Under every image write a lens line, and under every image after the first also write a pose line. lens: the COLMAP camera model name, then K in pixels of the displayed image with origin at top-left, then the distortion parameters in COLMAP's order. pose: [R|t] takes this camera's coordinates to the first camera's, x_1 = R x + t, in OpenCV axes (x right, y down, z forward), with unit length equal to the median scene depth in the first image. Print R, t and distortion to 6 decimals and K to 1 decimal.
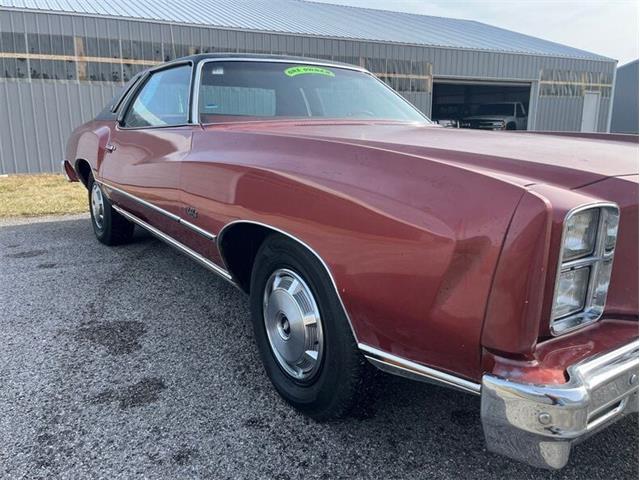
lens RADIAL K [[520.0, 0, 317.5], [0, 520.0, 239.5], [0, 0, 1]] dist [0.071537, -0.095376]
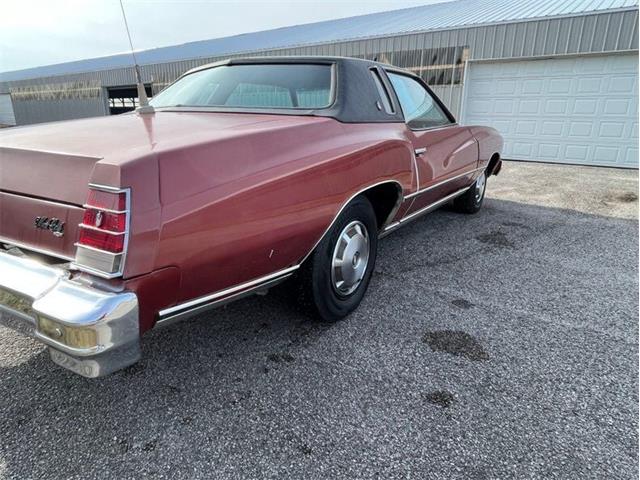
lens RADIAL K [[404.9, 0, 320.0], [0, 404.9, 240.0], [0, 0, 1]] dist [0.001891, -0.002521]
pose [[-0.401164, -0.265227, 0.876768, -0.322295], [0.192254, 0.911465, 0.363689, -0.104012], [-0.895603, 0.314461, -0.314656, 0.464512]]
